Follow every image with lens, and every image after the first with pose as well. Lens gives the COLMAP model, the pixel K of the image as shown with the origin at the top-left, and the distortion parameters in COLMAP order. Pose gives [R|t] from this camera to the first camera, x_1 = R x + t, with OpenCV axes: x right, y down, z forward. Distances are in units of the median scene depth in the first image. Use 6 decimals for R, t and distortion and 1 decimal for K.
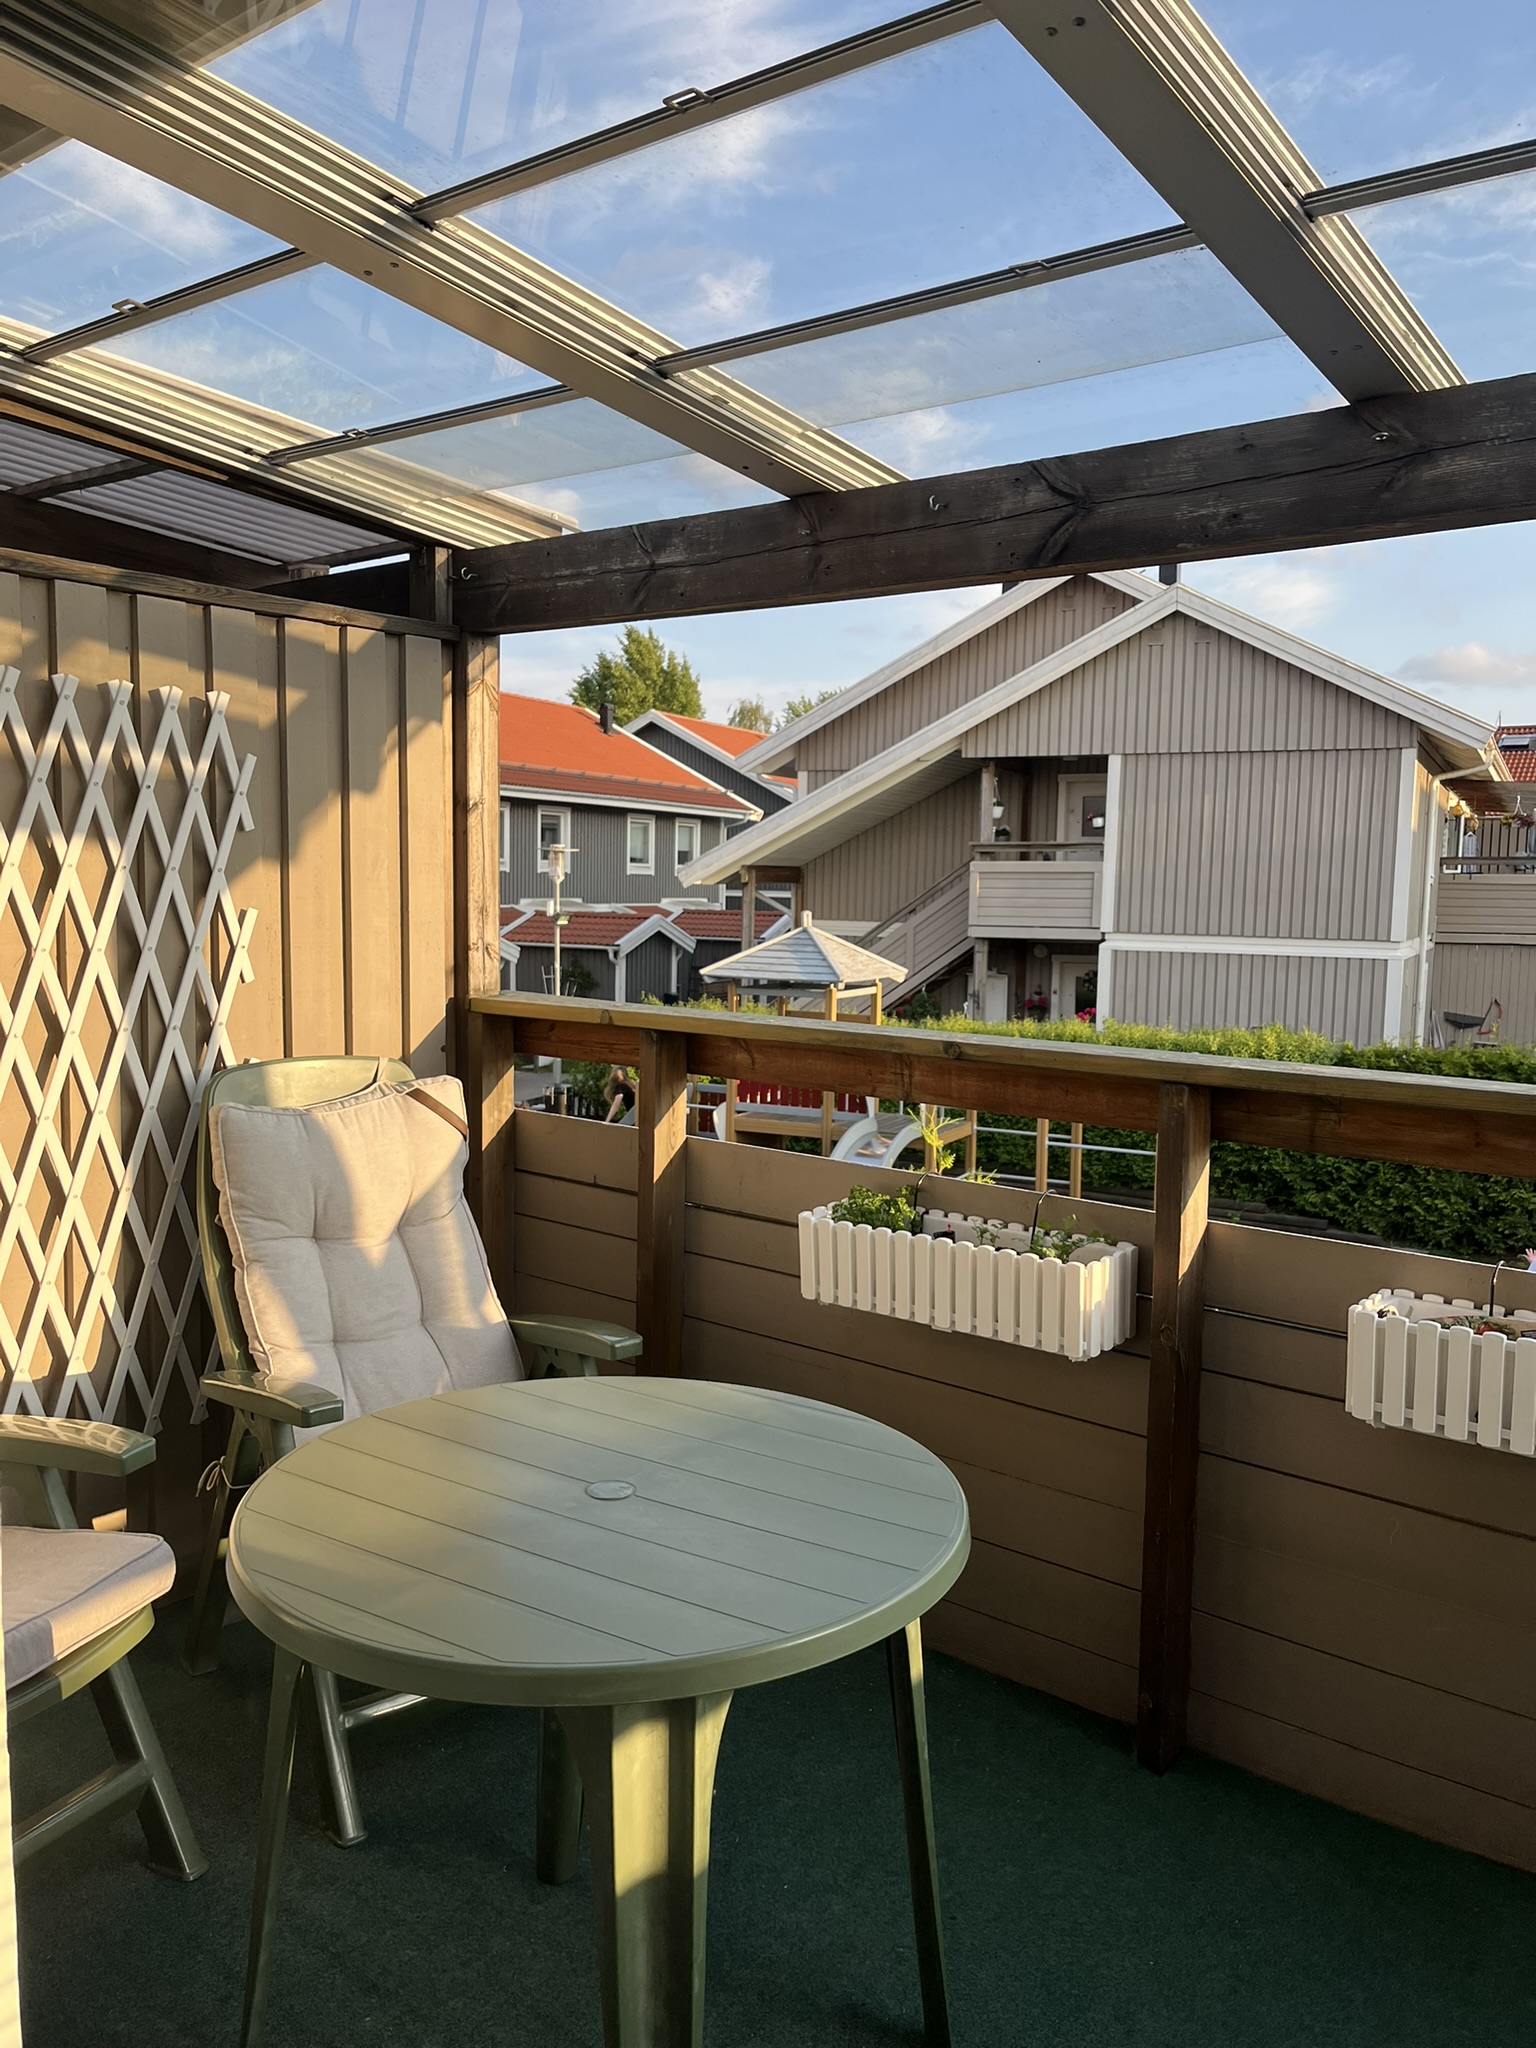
lens RADIAL K [[1549.5, 0, 785.7], [0, 1549.5, 1020.3], [0, 0, 1]] dist [0.061416, -0.086970]
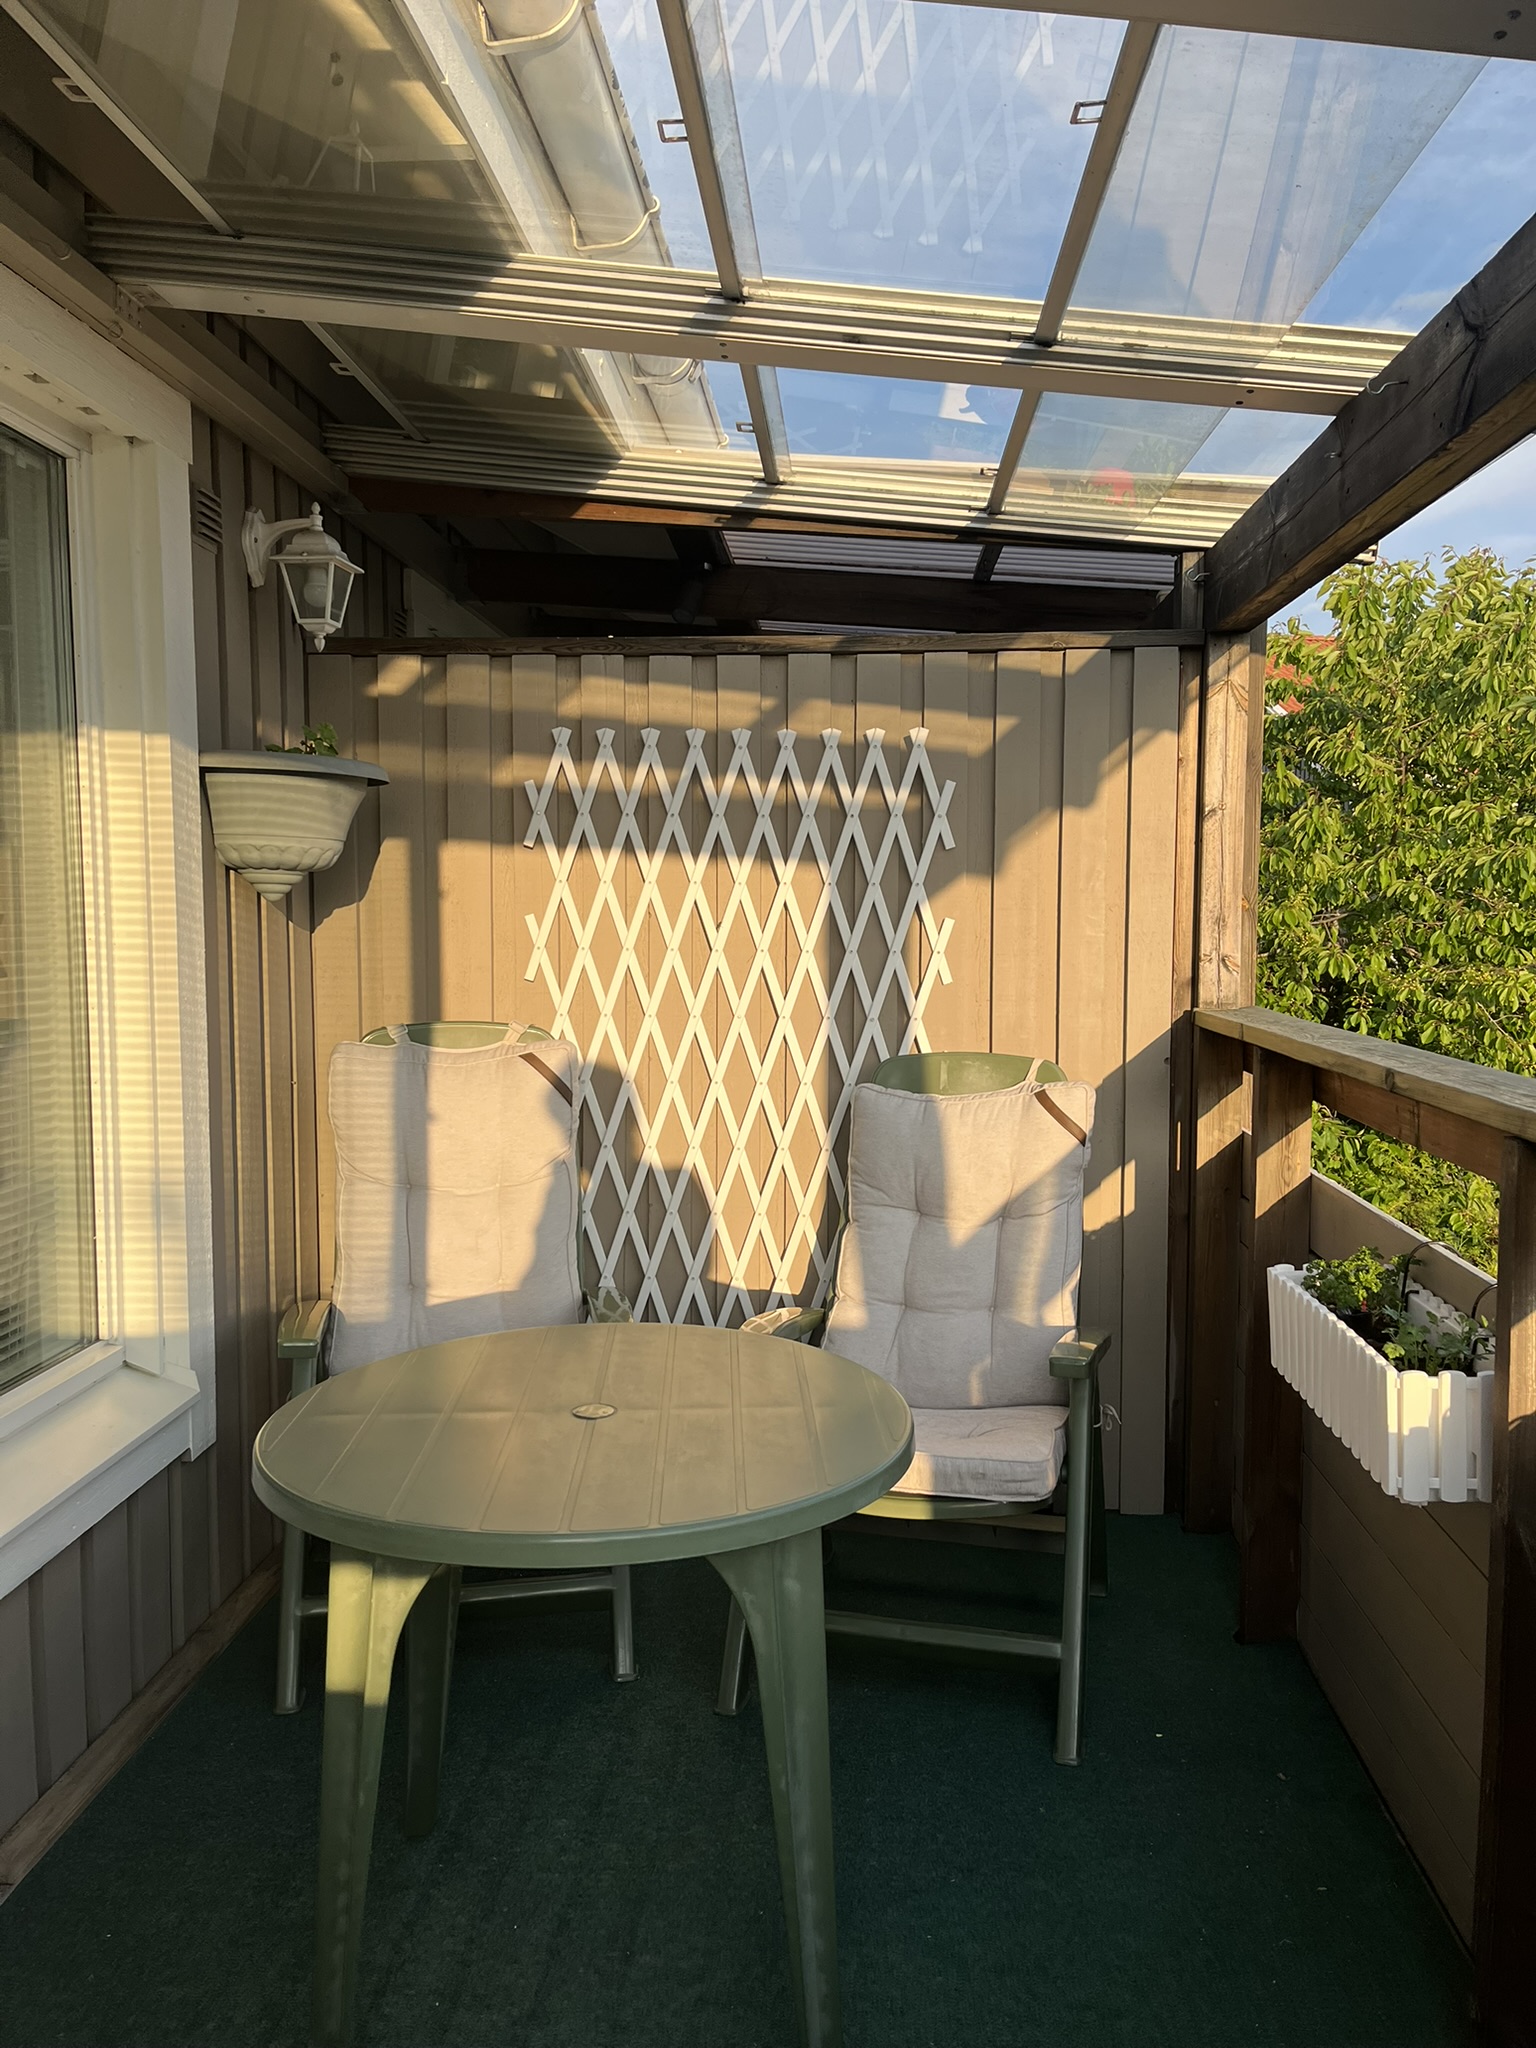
lens RADIAL K [[1549.5, 0, 786.1], [0, 1549.5, 1032.1], [0, 0, 1]] dist [0.061416, -0.086970]
pose [[0.563600, 0.047416, -0.824686, 0.527036], [-0.071376, 0.997413, 0.008568, 0.009810], [0.822959, 0.054034, 0.565526, 0.284272]]
